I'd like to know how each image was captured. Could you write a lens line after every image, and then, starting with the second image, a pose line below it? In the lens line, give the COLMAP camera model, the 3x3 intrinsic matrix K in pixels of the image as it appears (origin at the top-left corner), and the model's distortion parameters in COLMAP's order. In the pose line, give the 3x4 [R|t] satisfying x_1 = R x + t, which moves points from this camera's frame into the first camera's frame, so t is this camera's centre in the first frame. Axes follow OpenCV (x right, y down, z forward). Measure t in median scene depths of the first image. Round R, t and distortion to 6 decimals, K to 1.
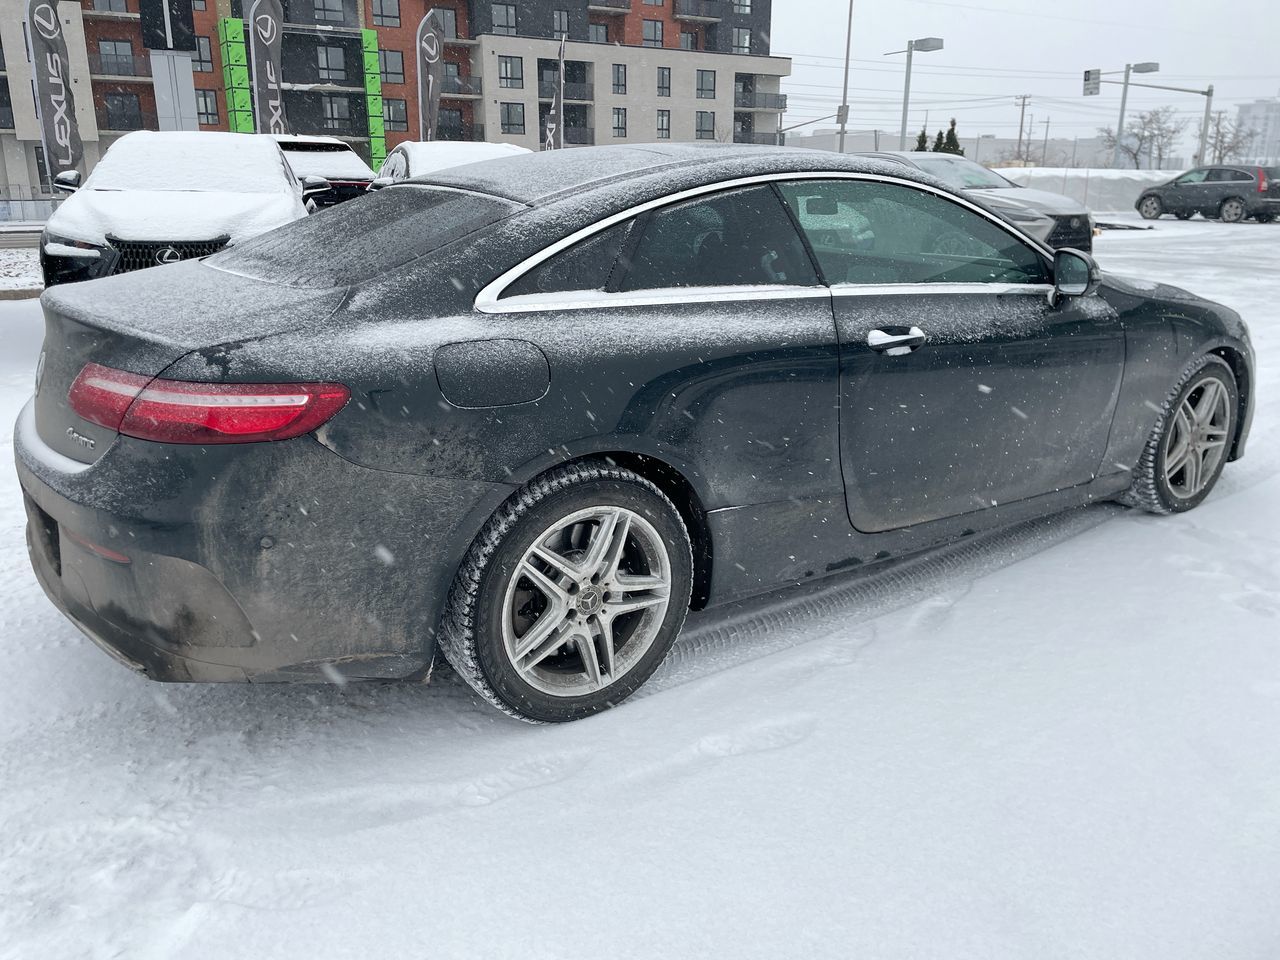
lens RADIAL K [[962.6, 0, 622.4], [0, 962.6, 465.7], [0, 0, 1]] dist [0.100688, -0.128259]
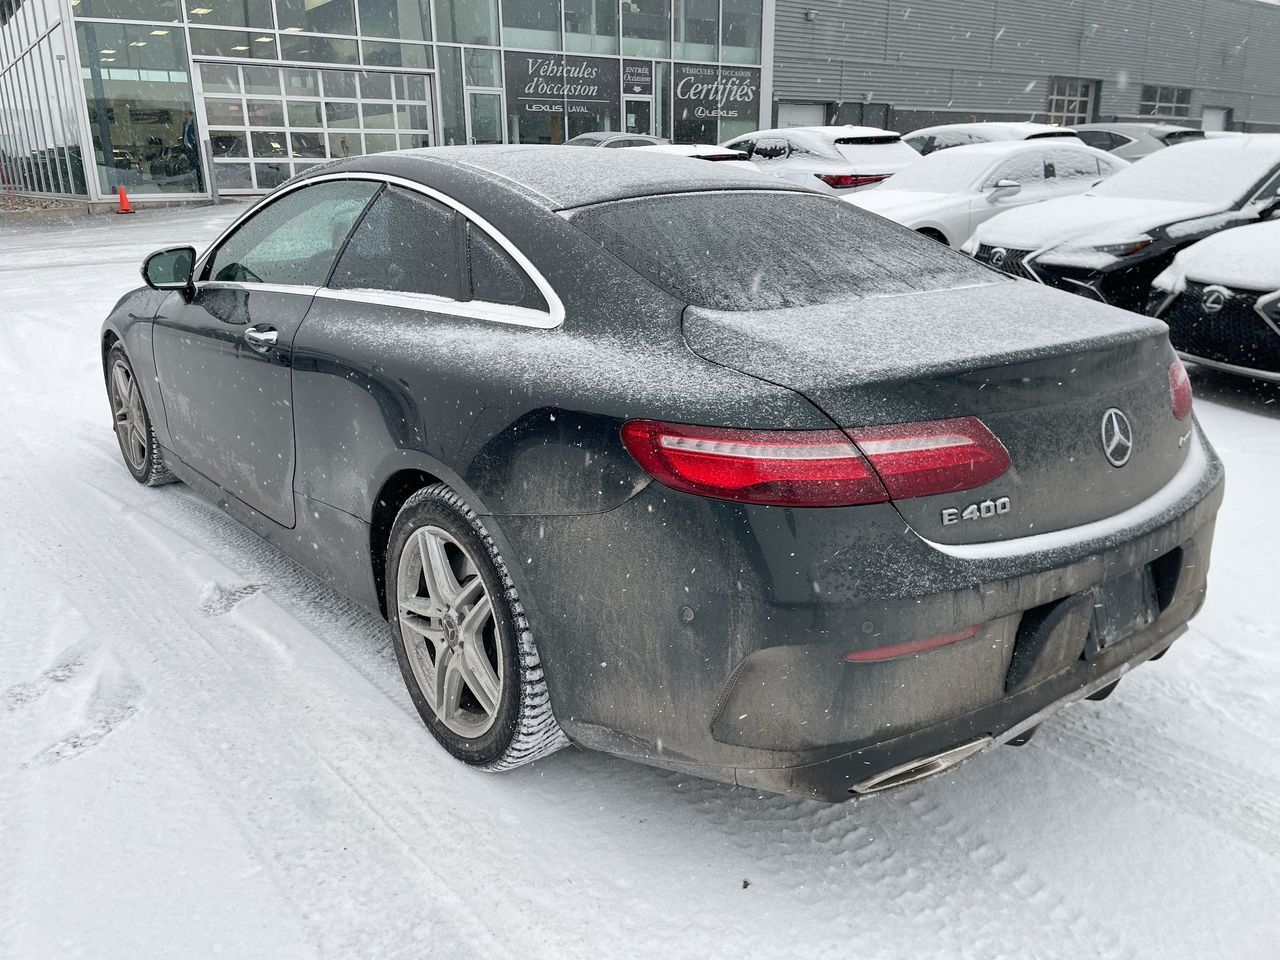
lens RADIAL K [[962.6, 0, 622.4], [0, 962.6, 465.7], [0, 0, 1]] dist [0.100688, -0.128259]
pose [[-0.086403, -0.282928, 0.955241, -1.145568], [0.285930, 0.911447, 0.295820, -0.363135], [-0.954347, 0.298692, 0.002146, 1.209779]]
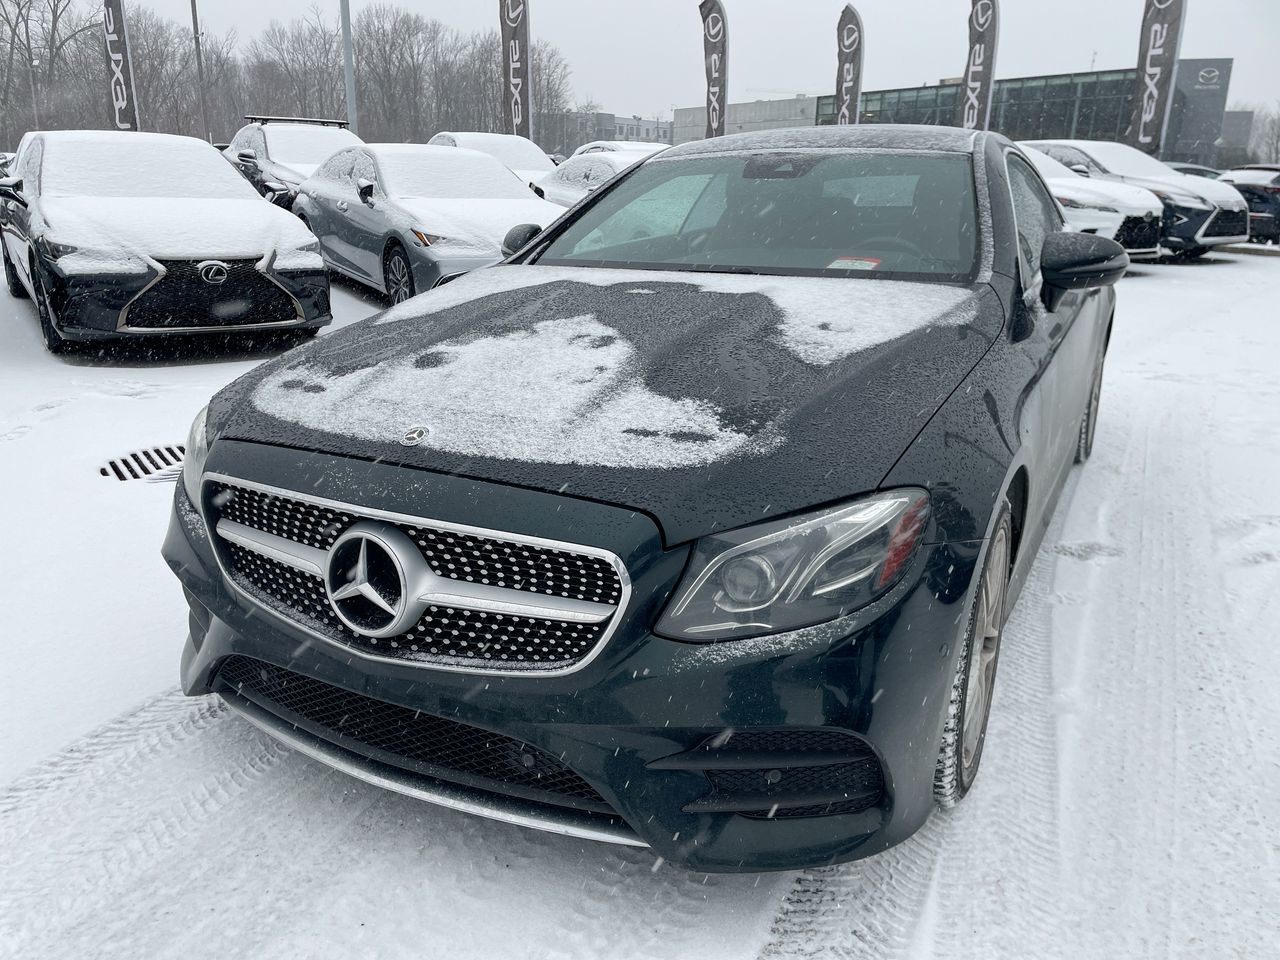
lens RADIAL K [[965.3, 0, 621.1], [0, 965.3, 486.7], [0, 0, 1]] dist [0.097376, -0.126266]
pose [[-0.887792, 0.131634, -0.441018, 1.021387], [-0.137087, 0.839102, 0.526417, -0.648219], [0.439354, 0.527807, -0.726903, 2.306113]]
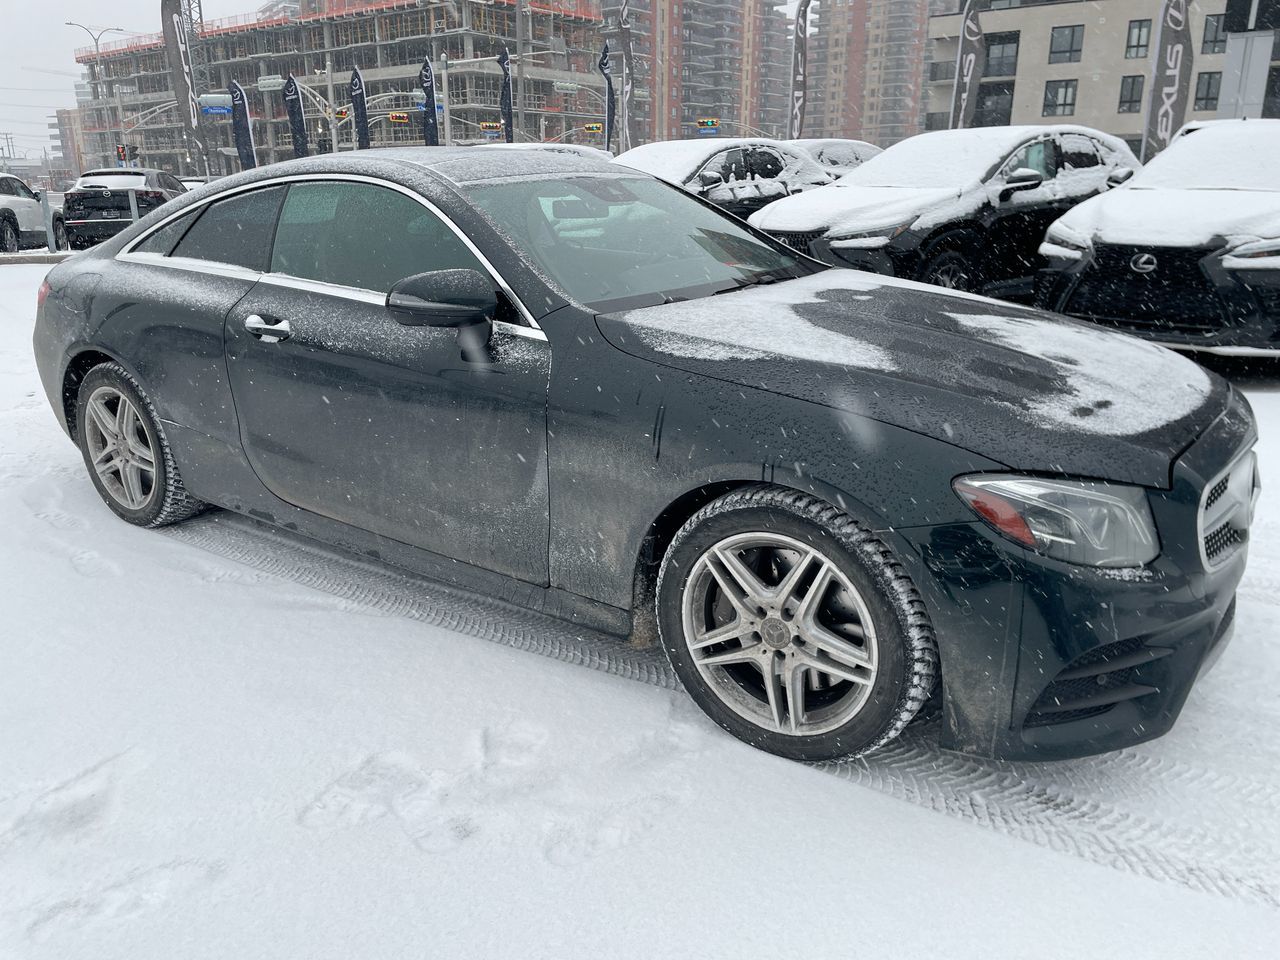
lens RADIAL K [[964.1, 0, 621.3], [0, 964.1, 477.5], [0, 0, 1]] dist [0.102419, -0.132167]
pose [[0.346891, 0.272962, -0.897306, 1.490542], [-0.255172, 0.948091, 0.189764, -0.286816], [0.902526, 0.163140, 0.398537, 0.967794]]
